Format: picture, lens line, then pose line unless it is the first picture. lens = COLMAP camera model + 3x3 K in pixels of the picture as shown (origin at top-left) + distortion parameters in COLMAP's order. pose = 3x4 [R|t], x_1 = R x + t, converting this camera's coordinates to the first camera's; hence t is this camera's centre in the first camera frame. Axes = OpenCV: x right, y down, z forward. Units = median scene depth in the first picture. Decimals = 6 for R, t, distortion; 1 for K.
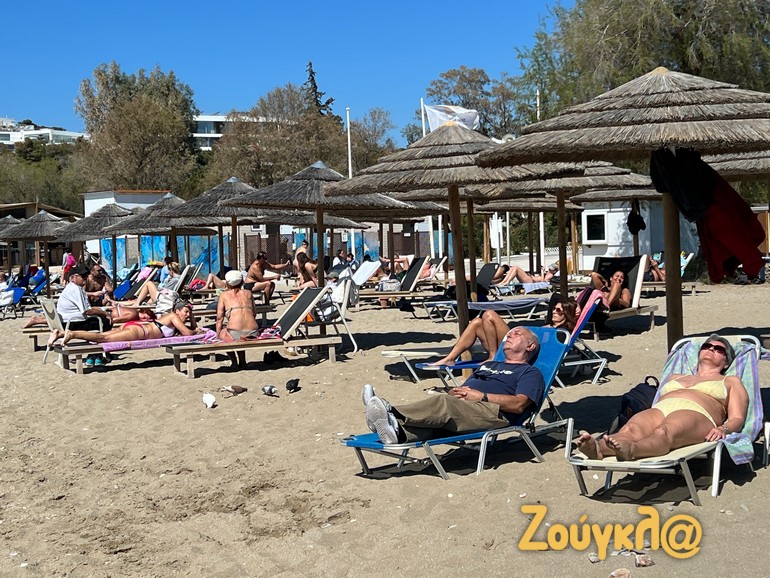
lens RADIAL K [[1353.0, 0, 385.0], [0, 1353.0, 289.0], [0, 0, 1]] dist [0.224324, -0.003299]
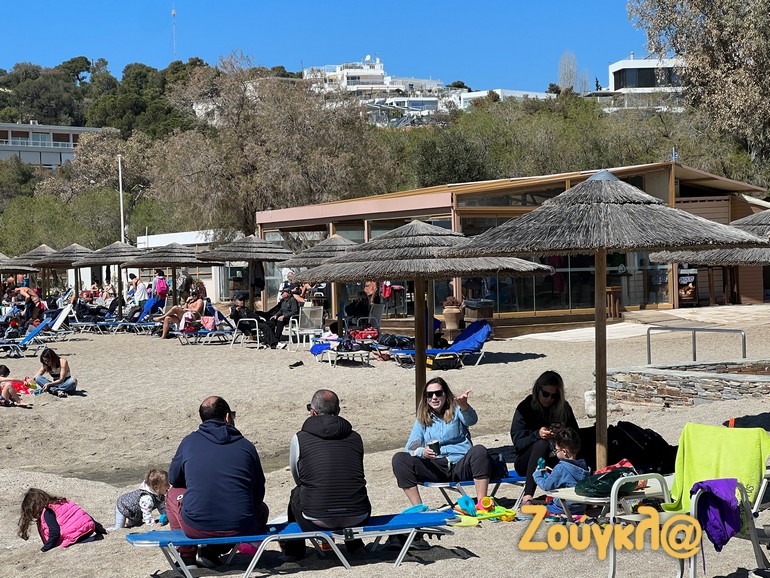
lens RADIAL K [[1843.7, 0, 385.0], [0, 1843.7, 289.0], [0, 0, 1]] dist [-0.033821, 3.207001]
pose [[0.961864, 0.003699, -0.273502, -0.117078], [-0.007850, 0.999870, -0.014084, -0.008630], [0.273414, 0.015694, 0.961768, 0.262939]]
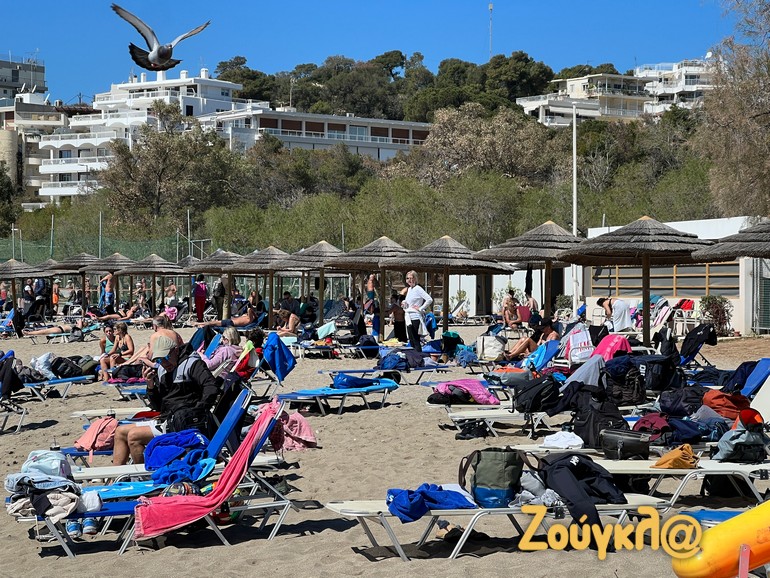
lens RADIAL K [[1843.7, 0, 385.0], [0, 1843.7, 289.0], [0, 0, 1]] dist [-0.033821, 3.207001]
pose [[0.909602, 0.036093, -0.413909, -0.251455], [-0.047968, 0.998681, -0.018327, -0.010984], [0.412702, 0.036525, 0.910134, 0.463039]]
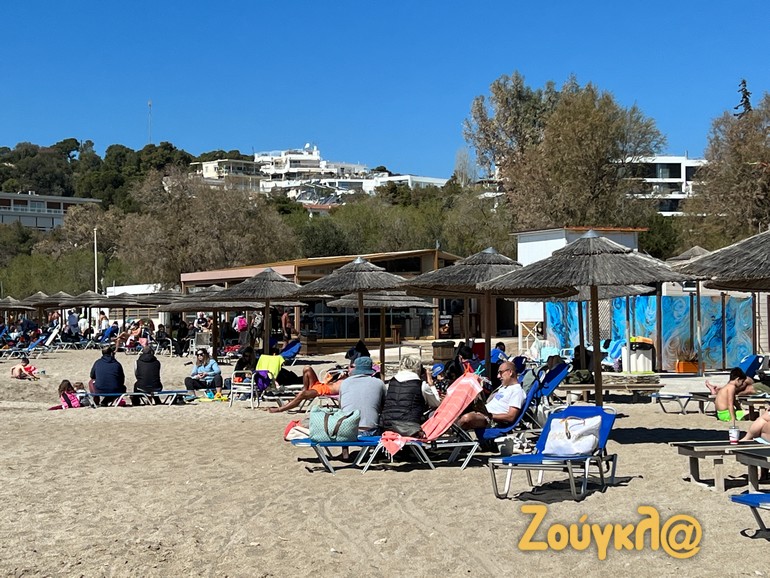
lens RADIAL K [[1568.6, 0, 385.0], [0, 1568.6, 289.0], [0, 0, 1]] dist [0.362895, -2.110765]
pose [[0.970486, 0.015945, -0.240628, -0.053717], [-0.027425, 0.998636, -0.044436, -0.003442], [0.239591, 0.049724, 0.969600, 0.130771]]
